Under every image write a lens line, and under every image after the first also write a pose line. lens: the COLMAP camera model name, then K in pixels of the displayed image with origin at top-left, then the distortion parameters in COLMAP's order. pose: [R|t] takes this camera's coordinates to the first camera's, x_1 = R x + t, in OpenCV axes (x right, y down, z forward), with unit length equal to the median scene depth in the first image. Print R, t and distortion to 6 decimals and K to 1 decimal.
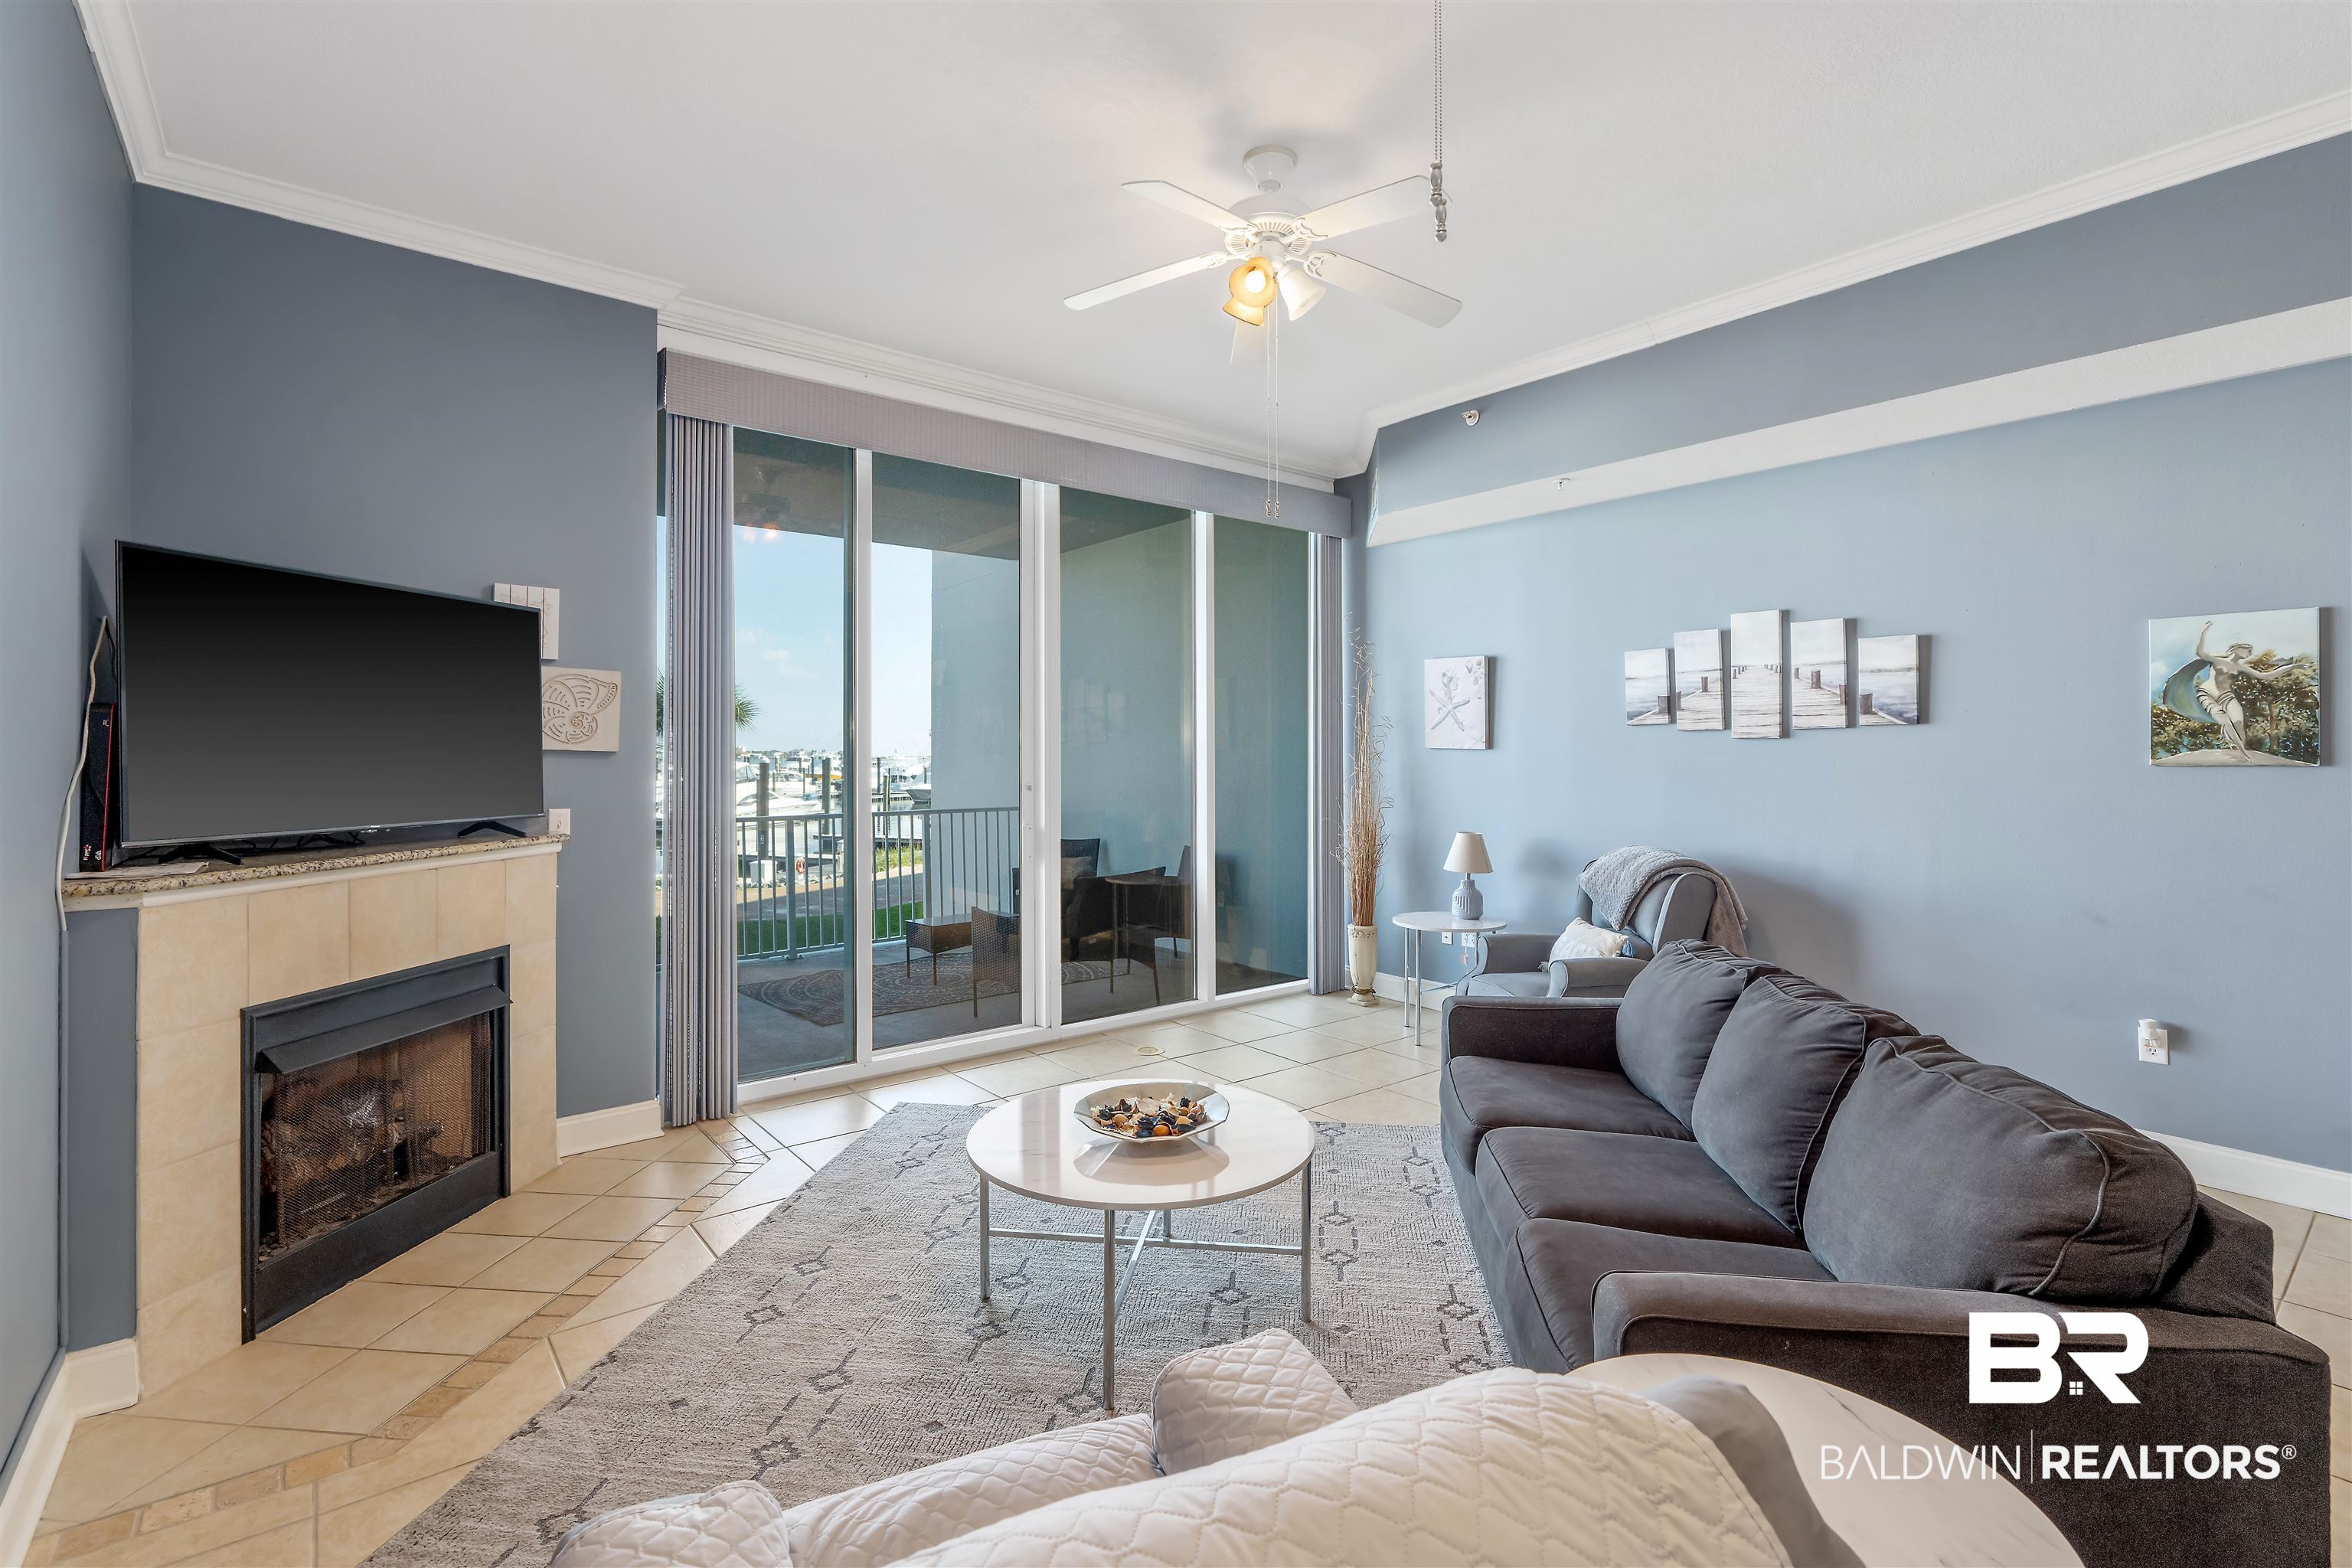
lens RADIAL K [[1061.5, 0, 1184.6], [0, 1061.5, 751.9], [0, 0, 1]] dist [-0.000376, 0.000093]
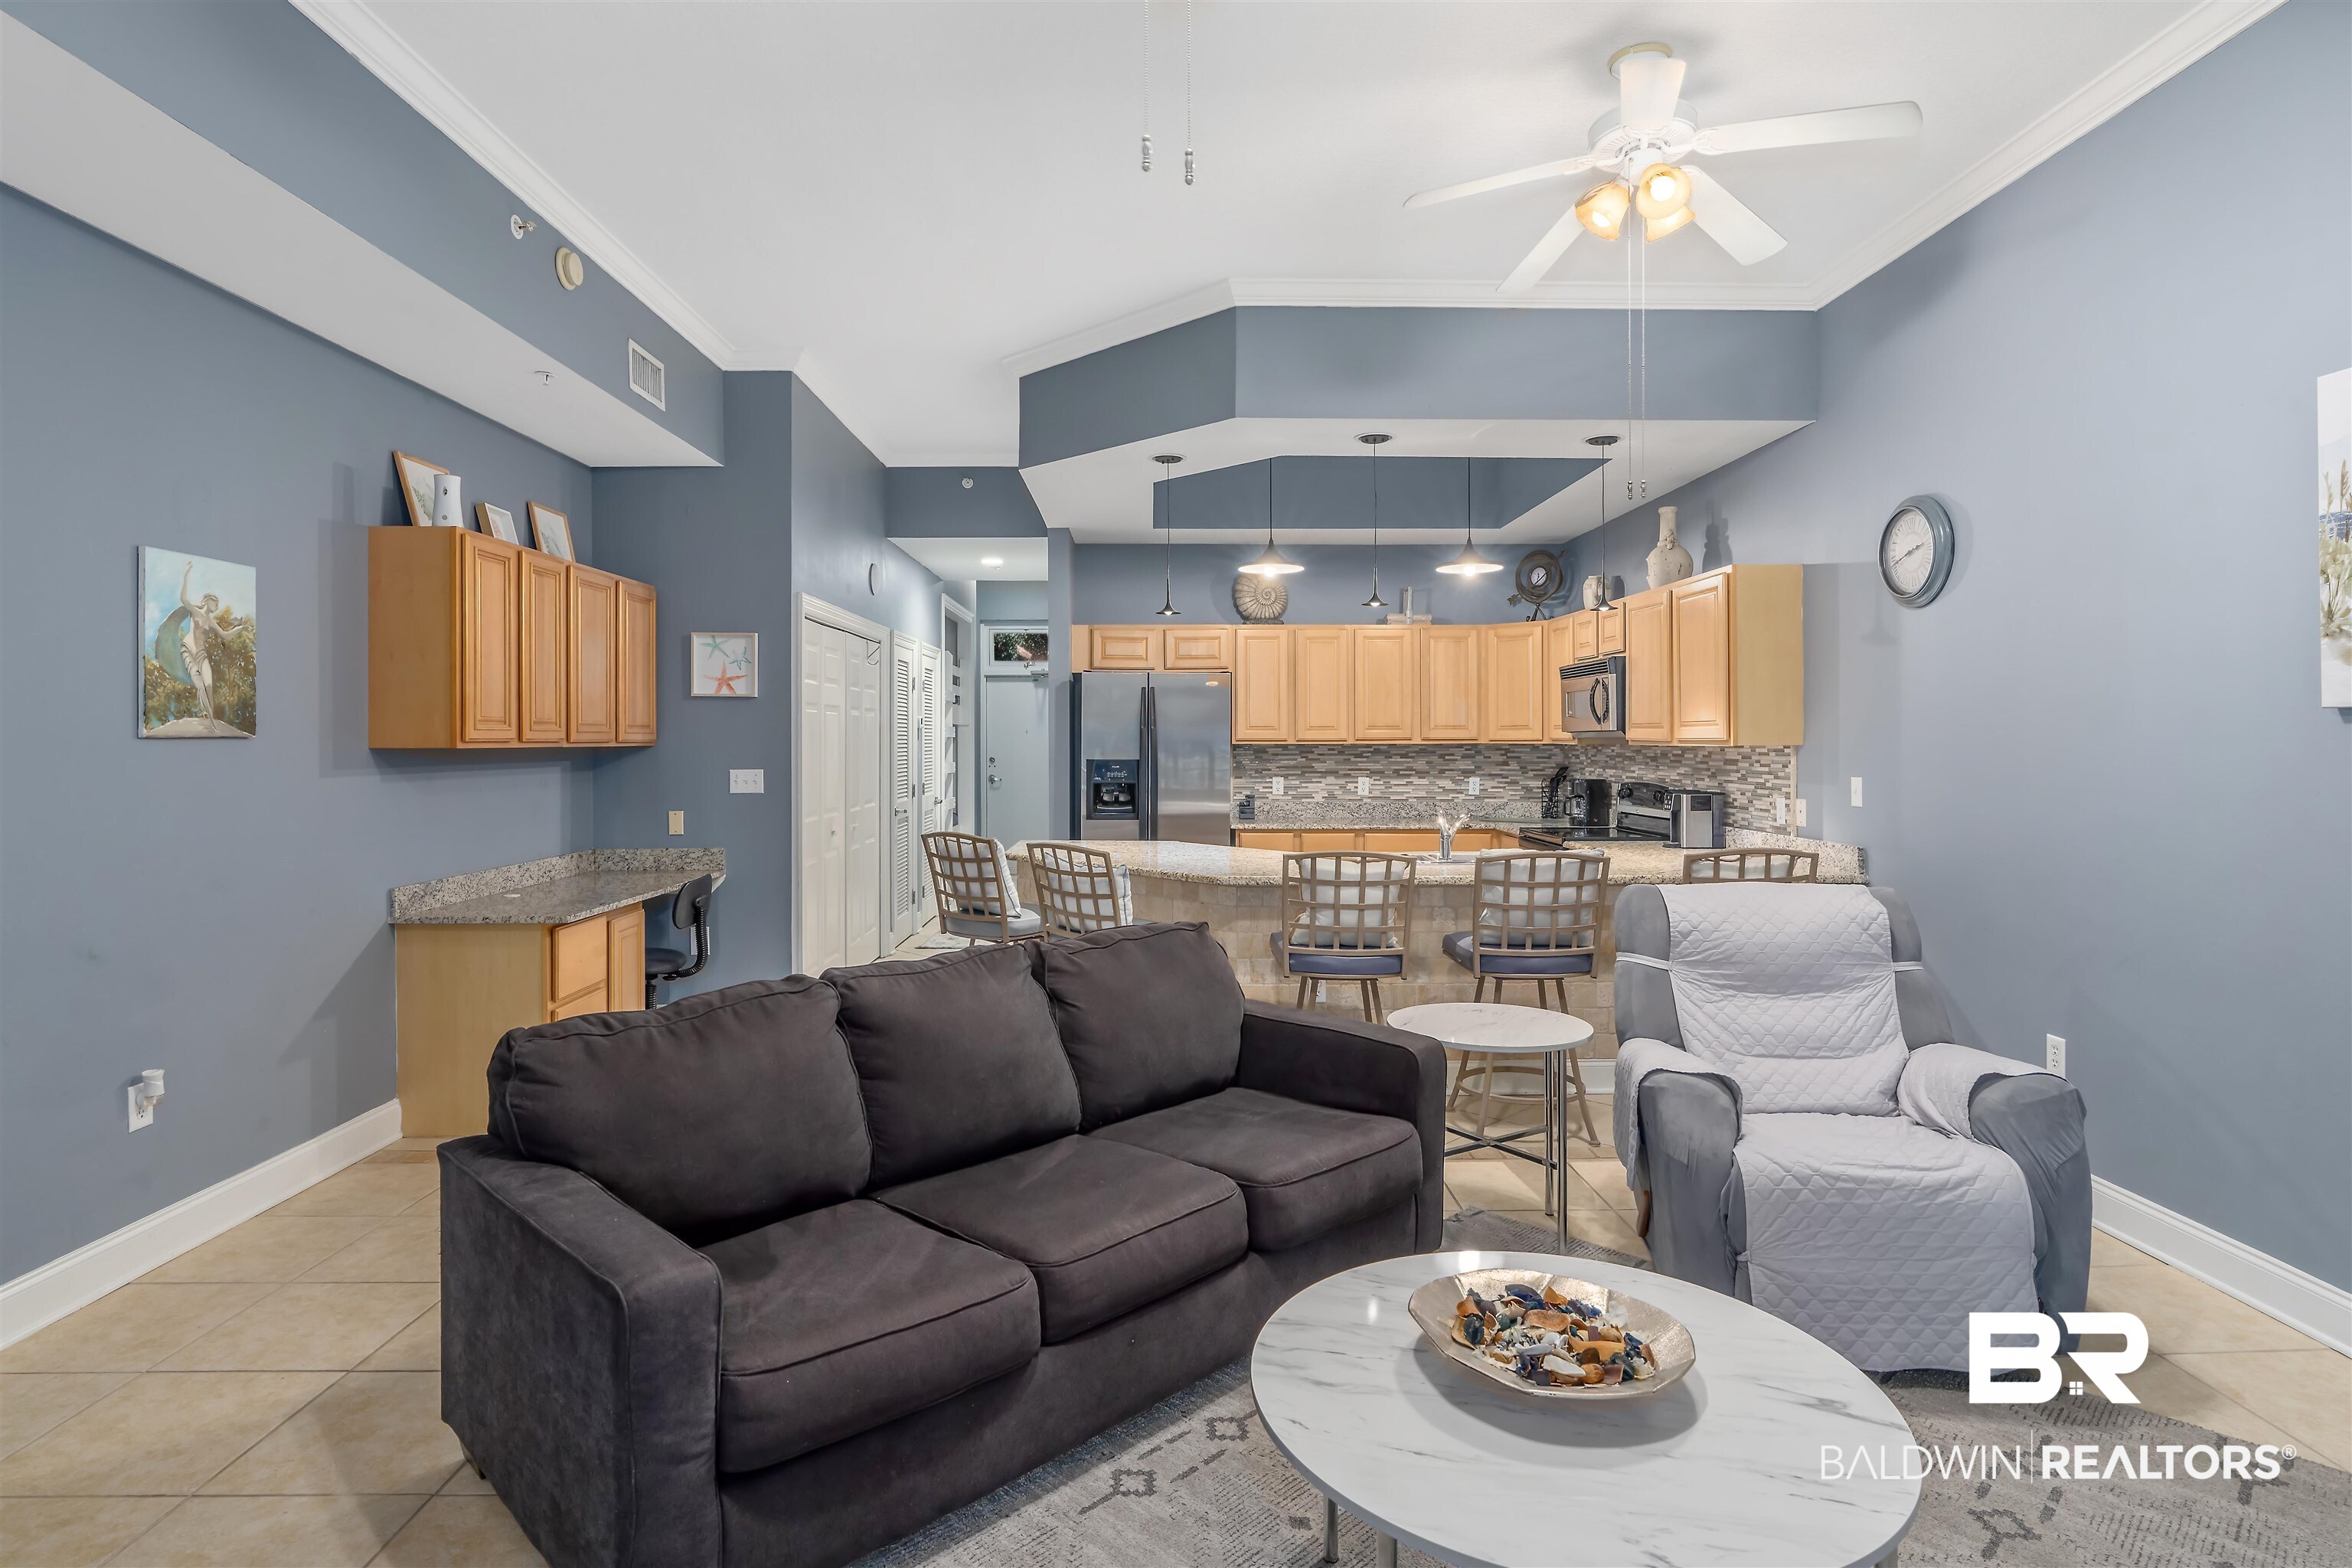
lens RADIAL K [[1206.8, 0, 1177.4], [0, 1206.8, 732.5], [0, 0, 1]] dist [-0.000336, -0.000134]
pose [[-0.790735, 0.003084, 0.612151, -0.214428], [-0.001585, 0.999974, -0.007086, 0.014677], [-0.612156, -0.006574, -0.790709, 1.281514]]
